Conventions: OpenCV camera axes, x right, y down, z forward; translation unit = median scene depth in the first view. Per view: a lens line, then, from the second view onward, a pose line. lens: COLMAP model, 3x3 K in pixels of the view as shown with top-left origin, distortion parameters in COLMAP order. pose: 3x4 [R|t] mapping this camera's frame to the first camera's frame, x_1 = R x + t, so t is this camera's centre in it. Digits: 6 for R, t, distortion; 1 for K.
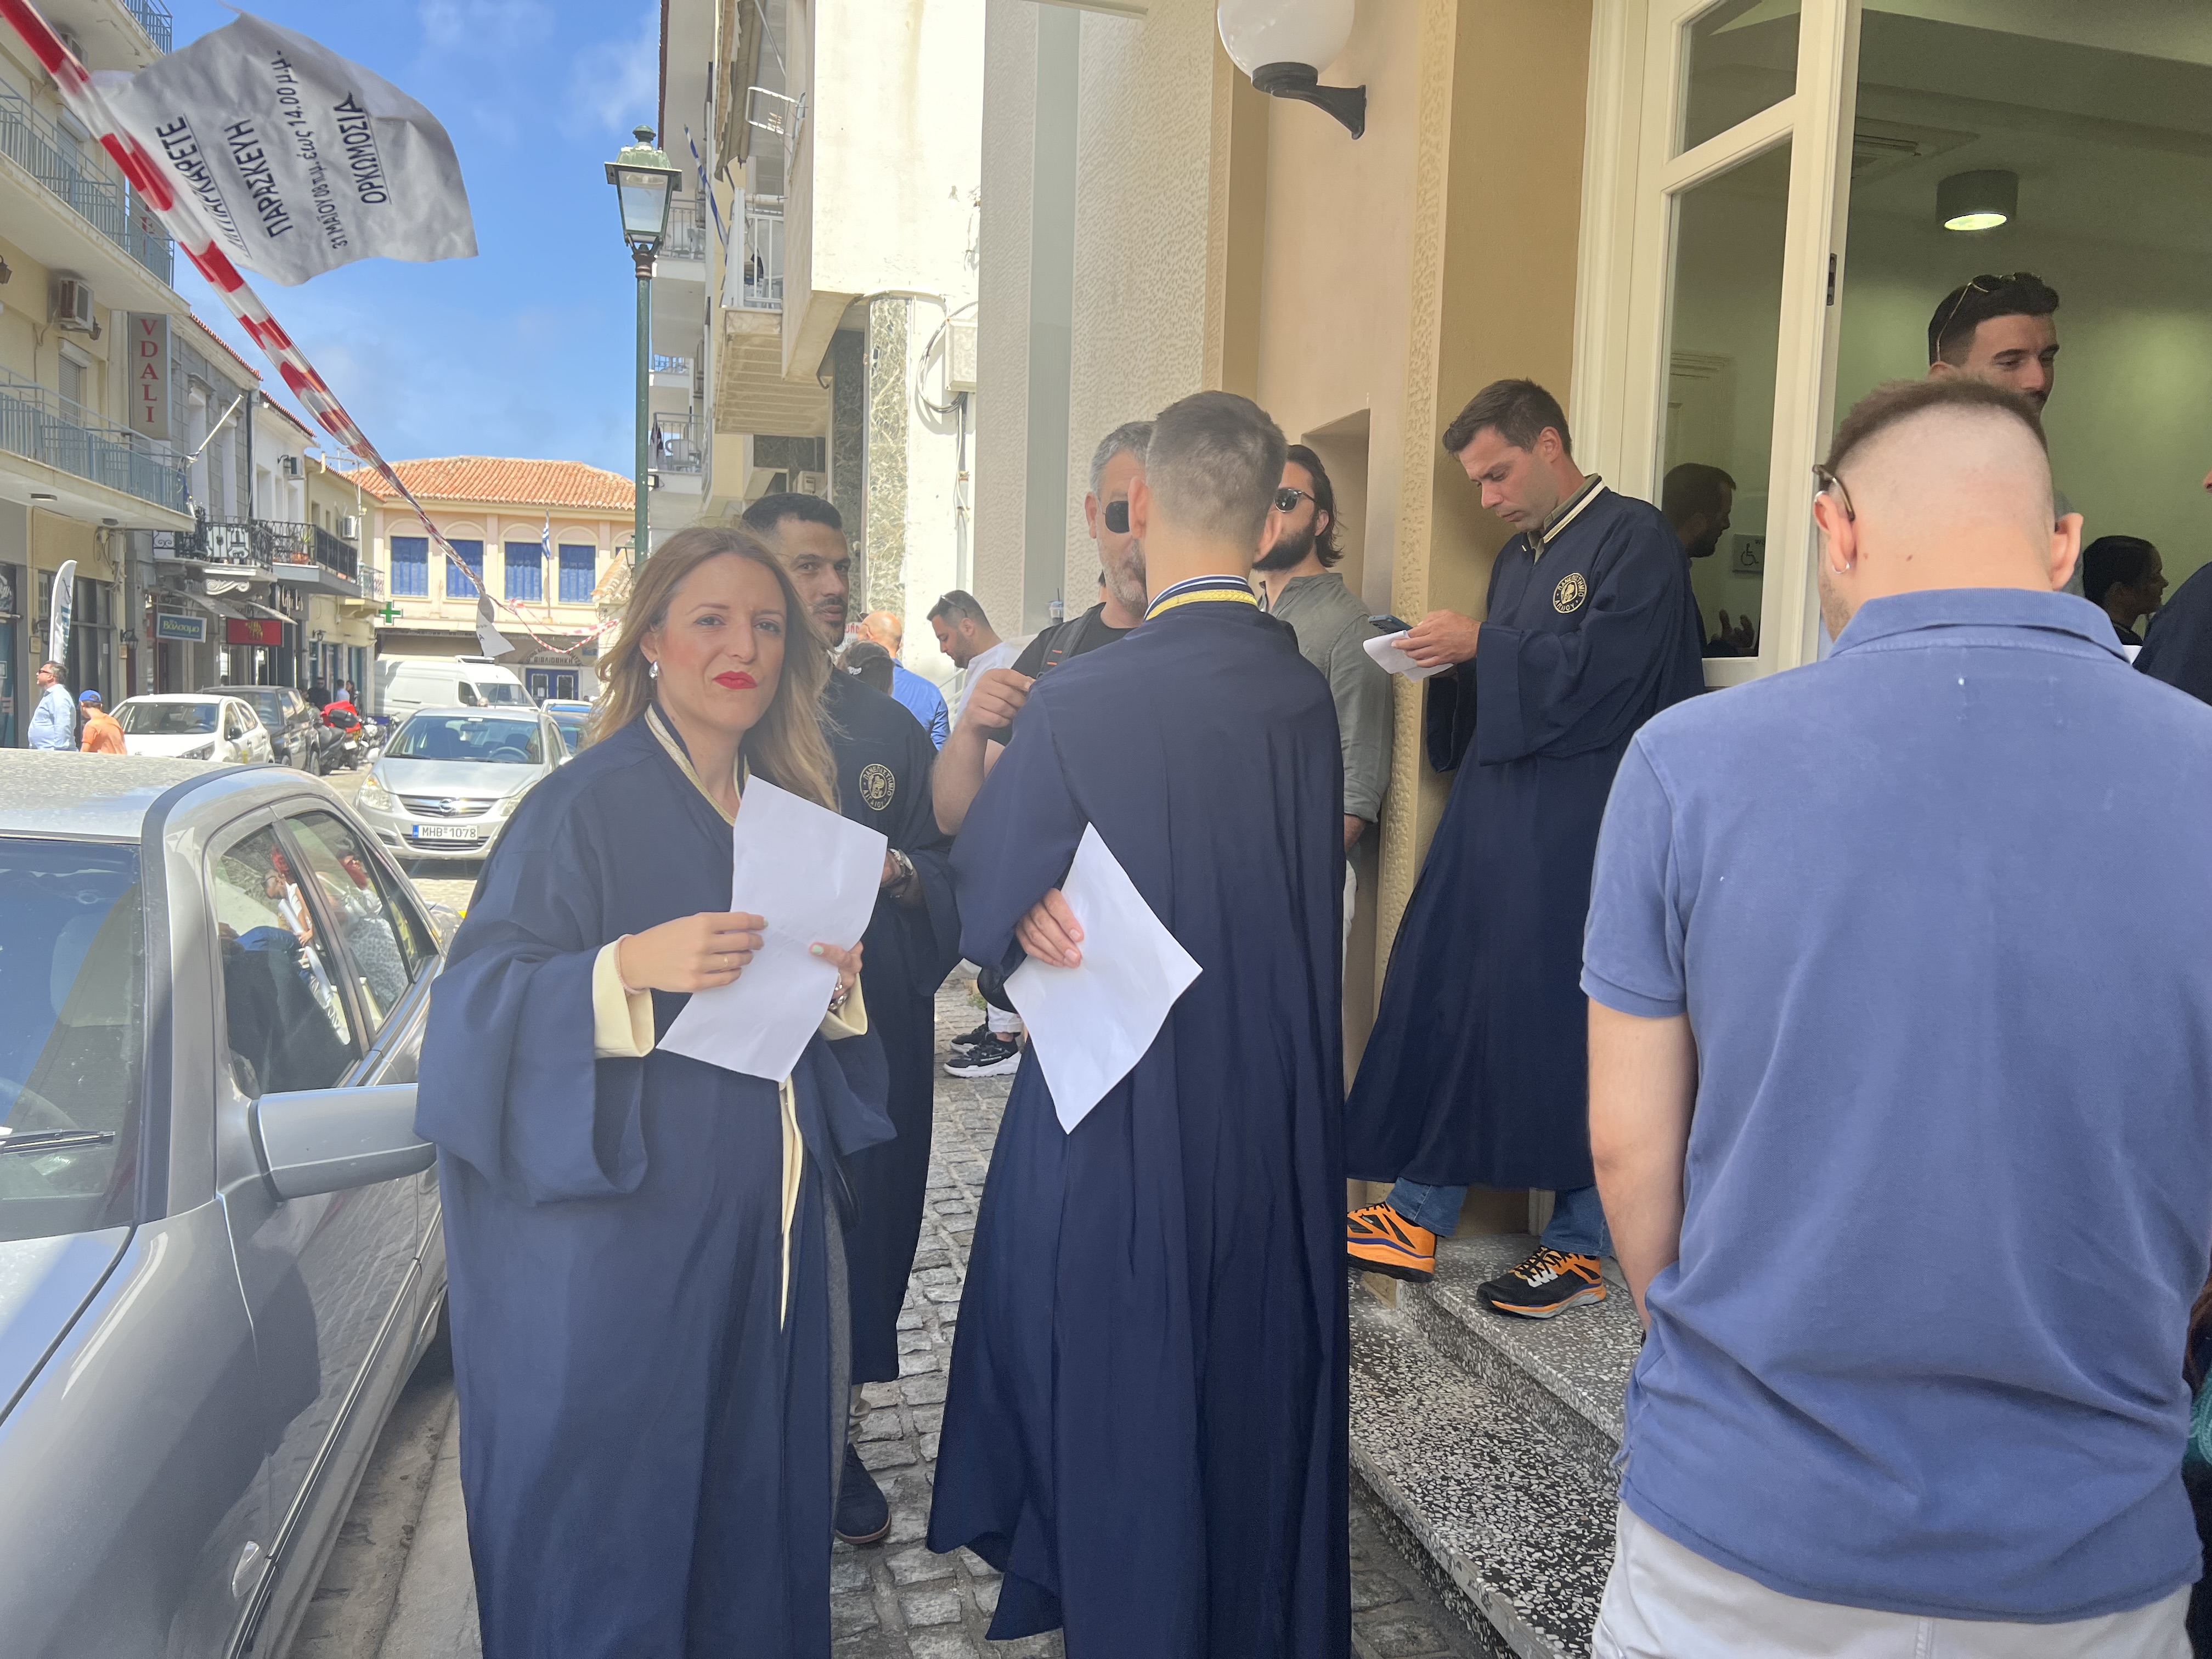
lens RADIAL K [[1656.0, 0, 1113.3], [0, 1656.0, 860.0], [0, 0, 1]] dist [0.028418, -0.035682]
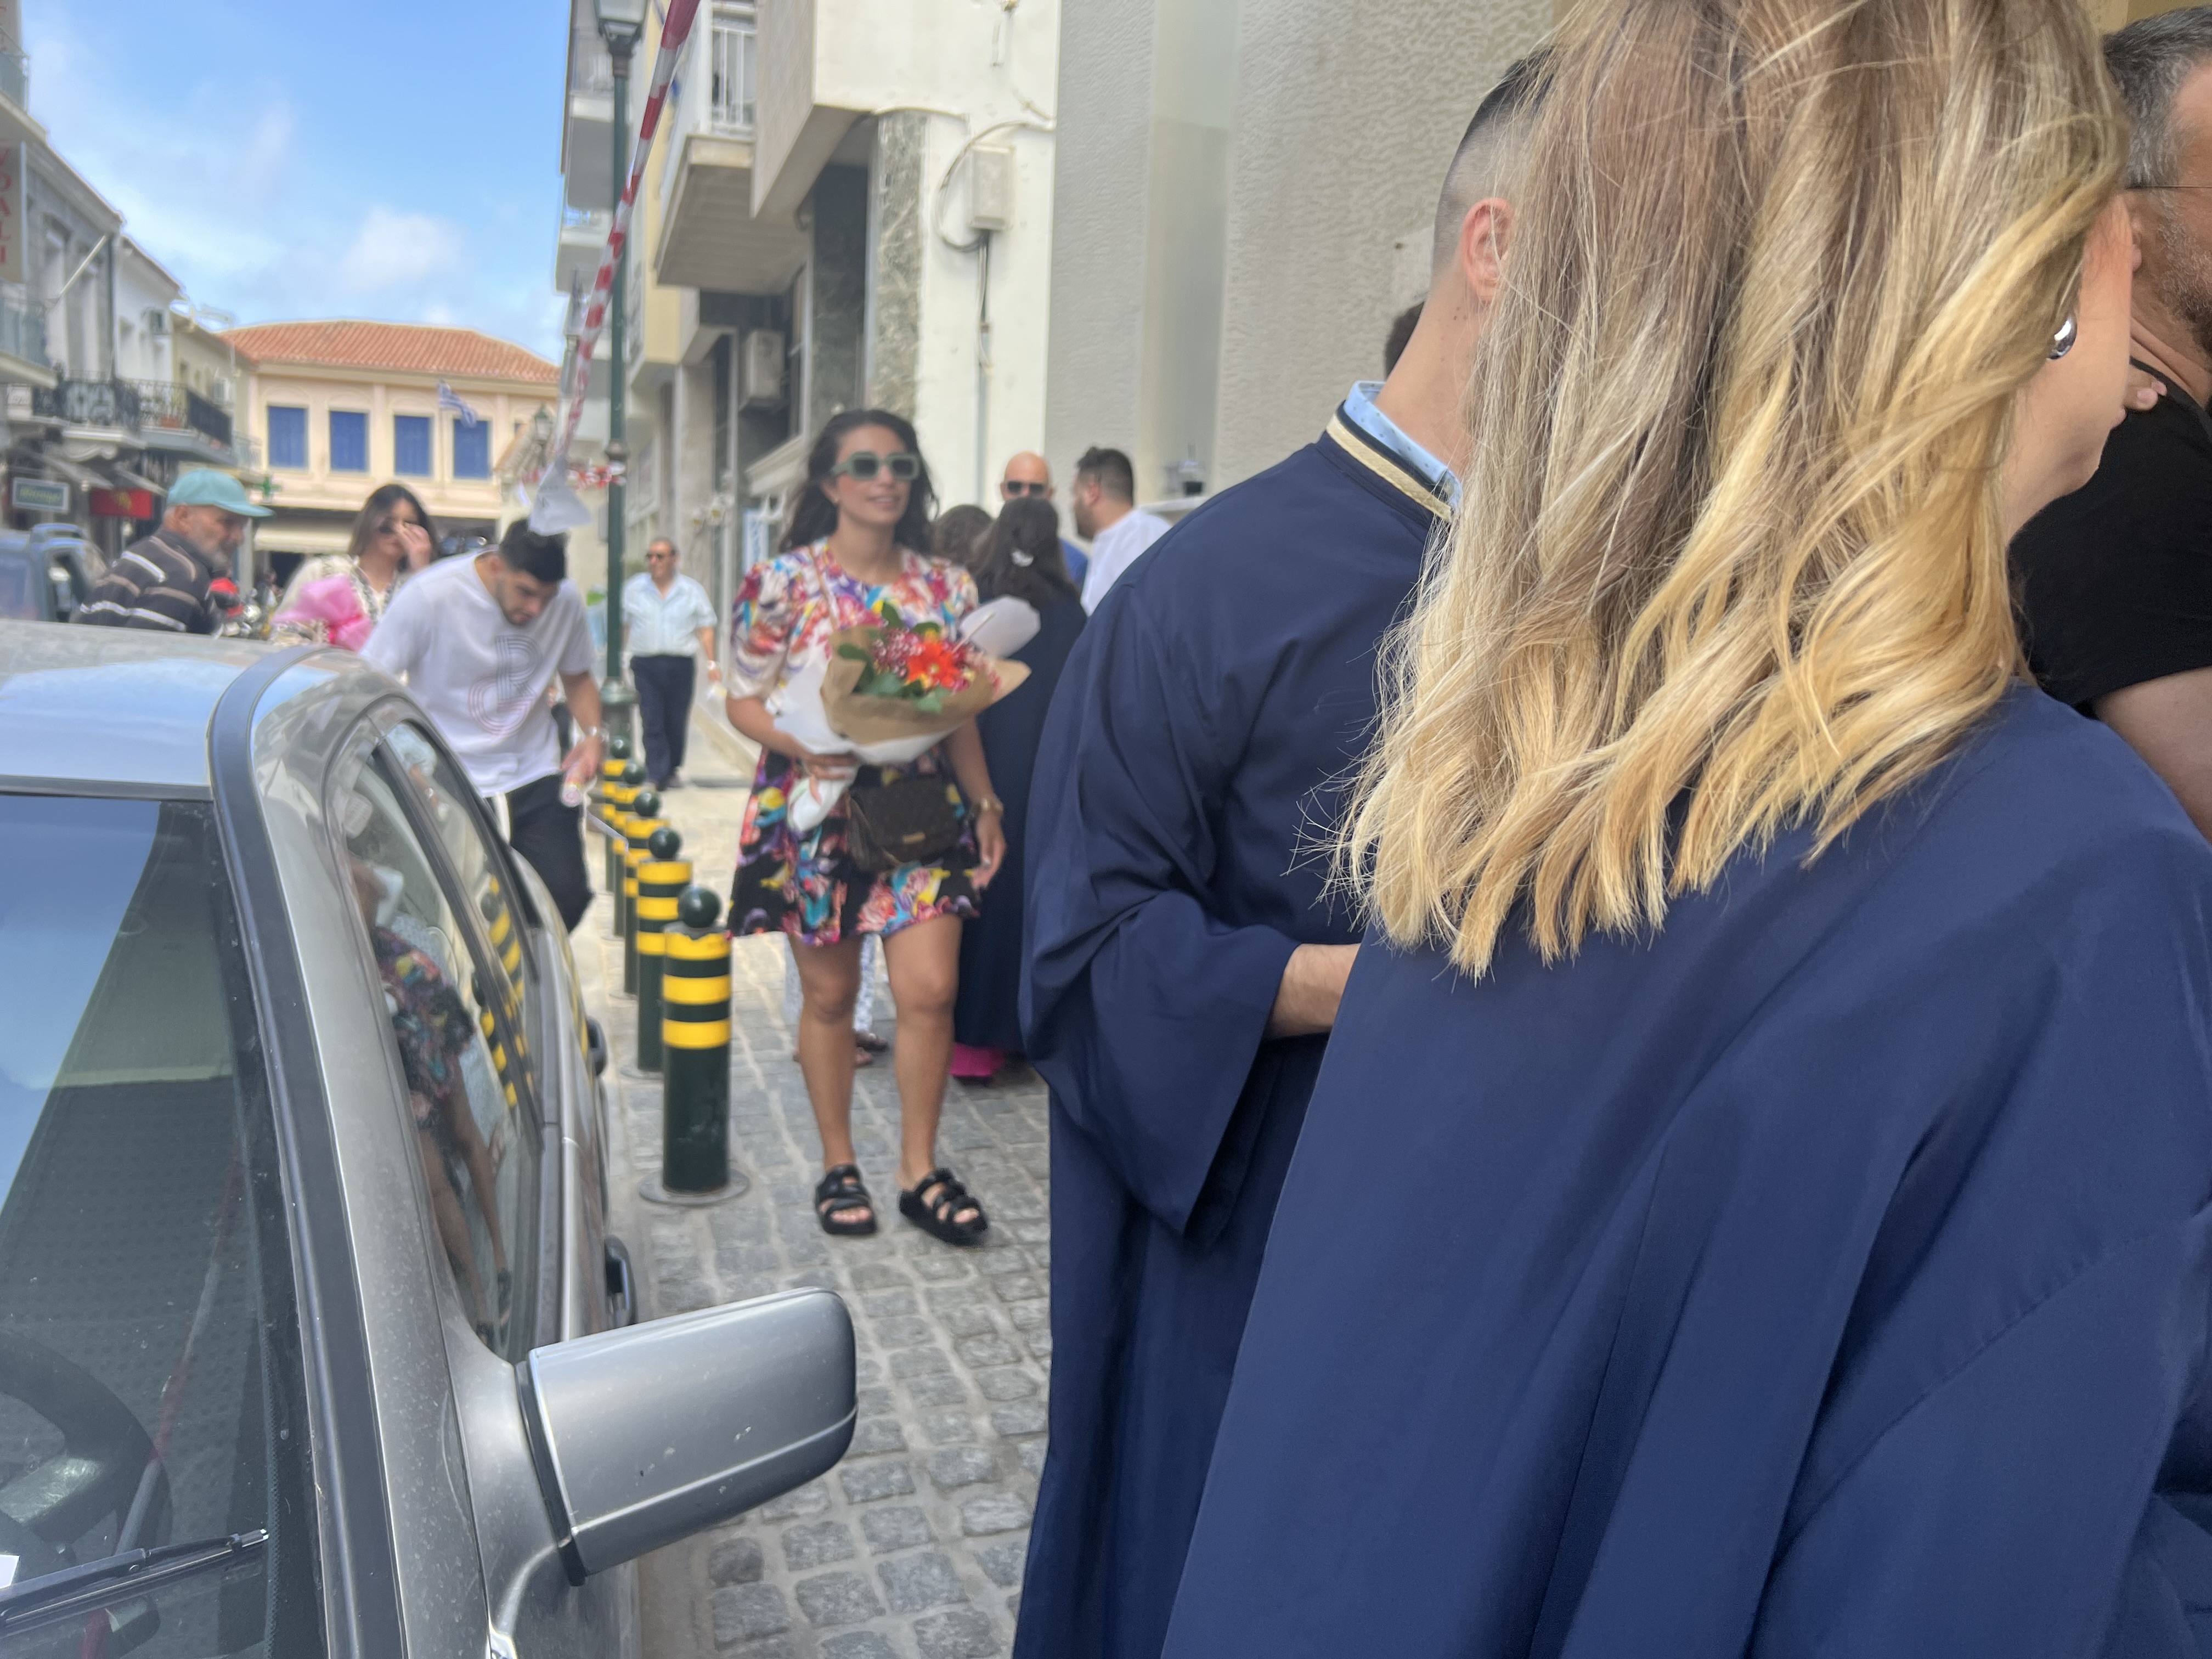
lens RADIAL K [[1688.4, 0, 1117.8], [0, 1688.4, 826.0], [0, 0, 1]] dist [0.006531, 0.001070]
pose [[0.998203, 0.008487, 0.059316, -0.055324], [-0.010823, 0.999174, 0.039158, -0.004015], [-0.058935, -0.039730, 0.997471, 0.078401]]
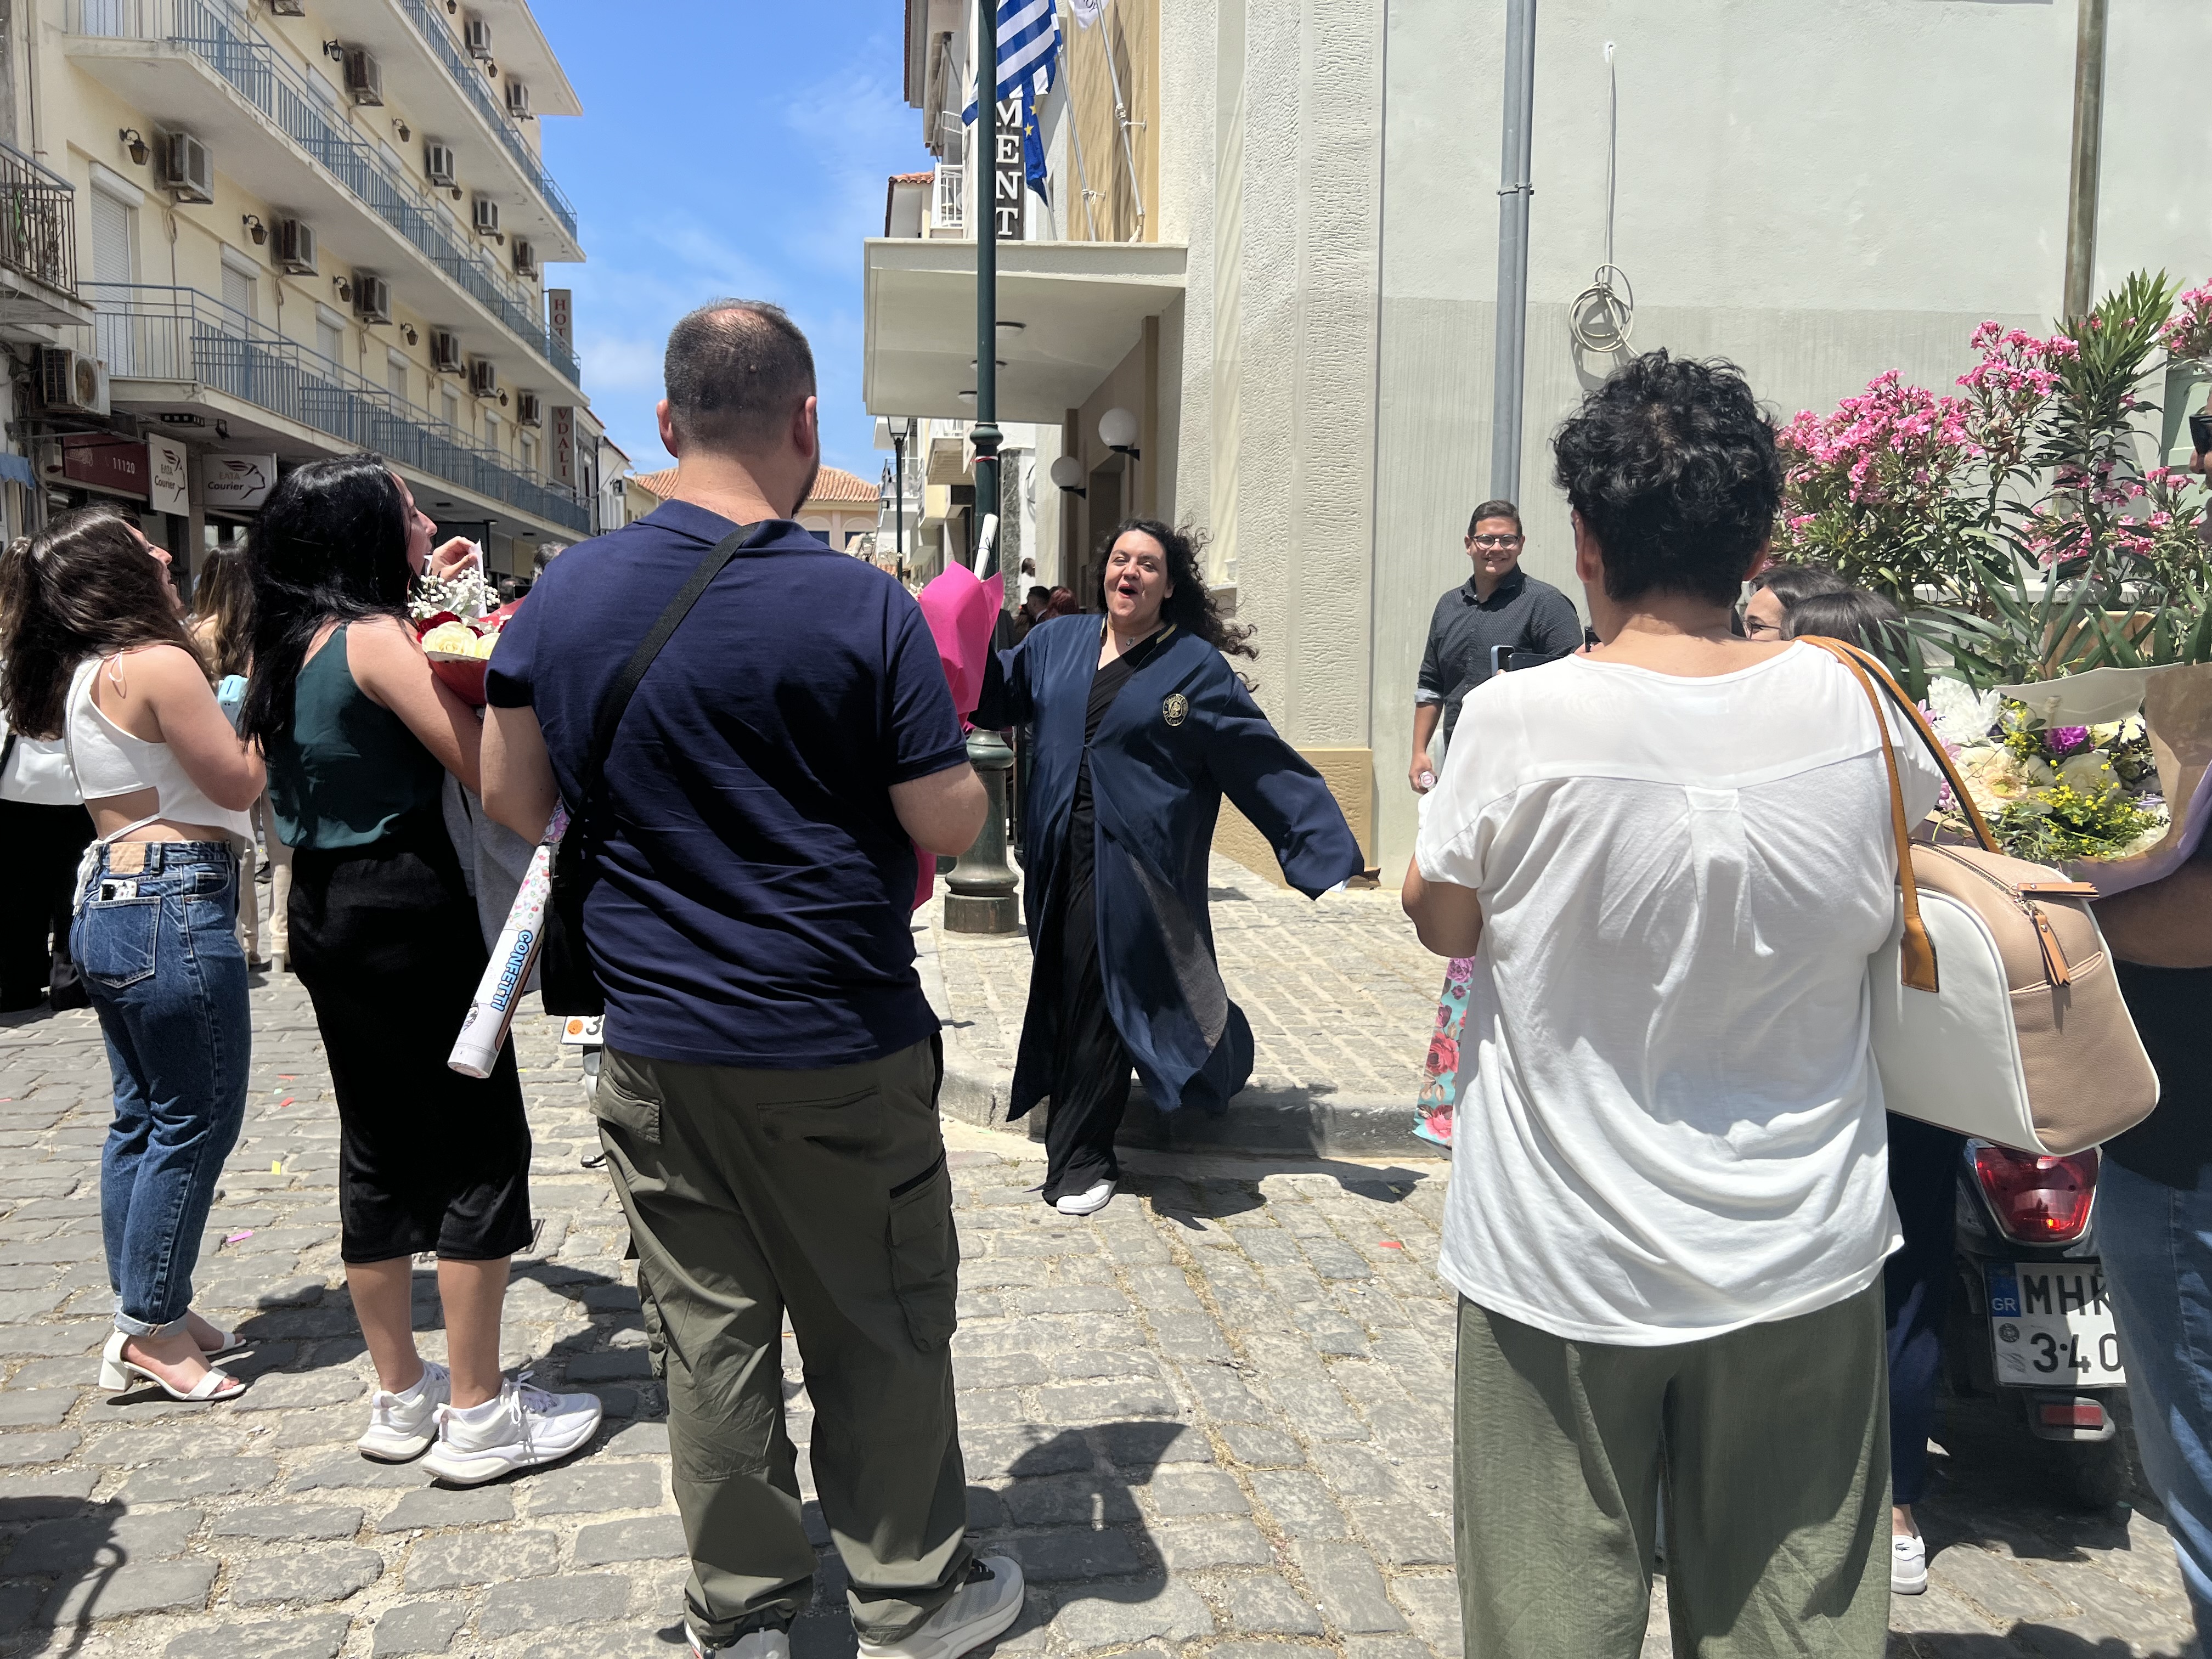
lens RADIAL K [[1656.0, 0, 1113.3], [0, 1656.0, 860.0], [0, 0, 1]] dist [0.028418, -0.035682]
pose [[0.992491, -0.006813, -0.122125, 0.191845], [0.010147, 0.999592, 0.026698, 0.098018], [0.121894, -0.027737, 0.992156, -0.841204]]
